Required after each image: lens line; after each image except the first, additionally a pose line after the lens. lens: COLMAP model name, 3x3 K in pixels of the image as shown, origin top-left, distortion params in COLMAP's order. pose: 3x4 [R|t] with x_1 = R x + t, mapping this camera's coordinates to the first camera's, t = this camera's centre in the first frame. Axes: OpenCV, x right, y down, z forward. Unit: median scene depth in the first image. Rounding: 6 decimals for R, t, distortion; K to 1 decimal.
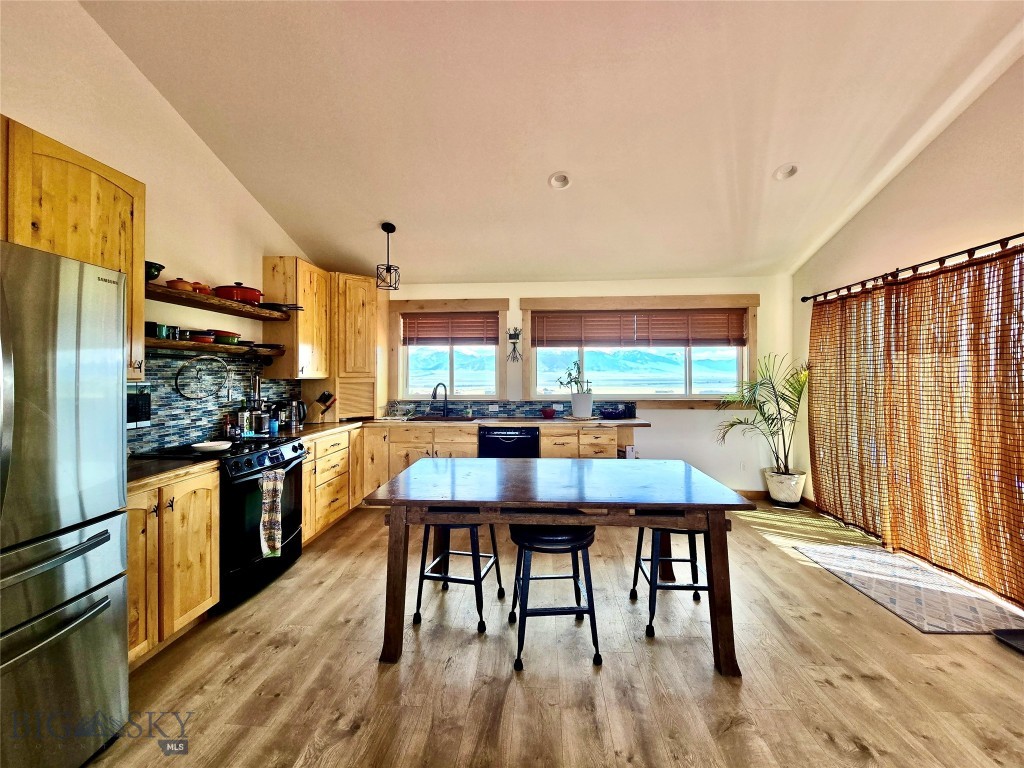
lens RADIAL K [[422.0, 0, 514.3], [0, 422.0, 375.3], [0, 0, 1]] dist [-0.001183, 0.000897]
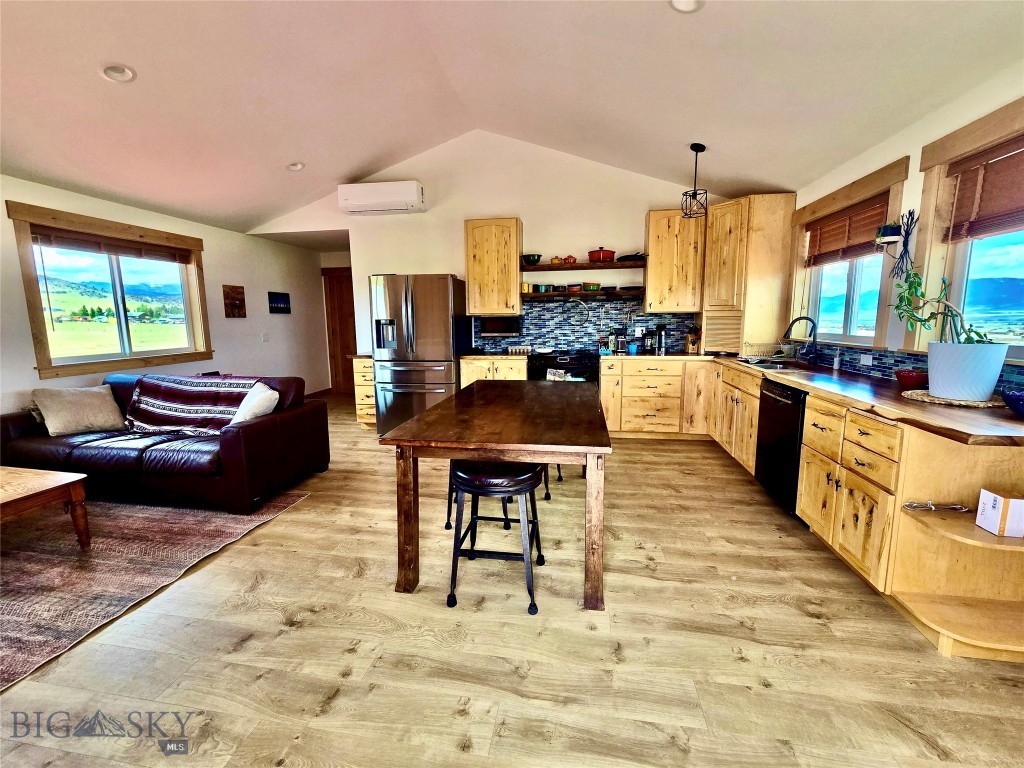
lens RADIAL K [[422.0, 0, 514.3], [0, 422.0, 375.3], [0, 0, 1]] dist [-0.001183, 0.000897]
pose [[-0.099028, 0.138476, -0.985402, 0.759993], [0.012344, 0.990365, 0.137933, 0.014187], [0.995008, 0.001495, -0.099784, 0.718792]]
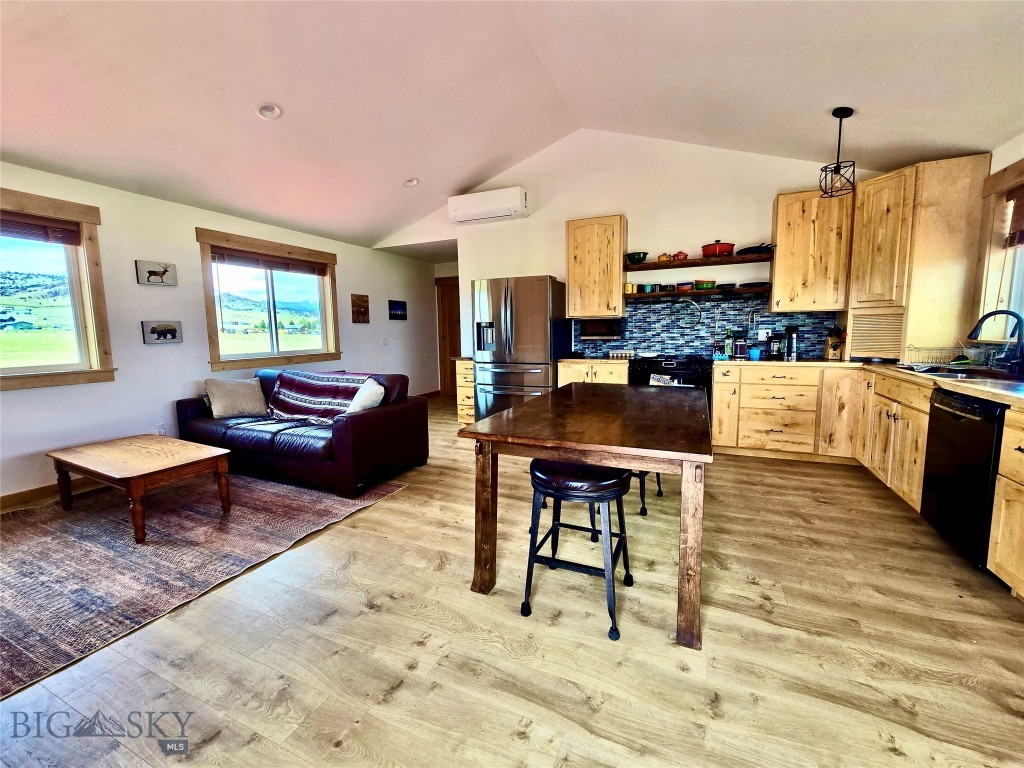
lens RADIAL K [[422.0, 0, 514.3], [0, 422.0, 375.3], [0, 0, 1]] dist [-0.001183, 0.000897]
pose [[-0.348015, 0.108512, -0.931188, 0.722080], [0.017572, 0.993859, 0.109248, 0.038505], [0.937324, 0.021657, -0.347784, 0.741579]]
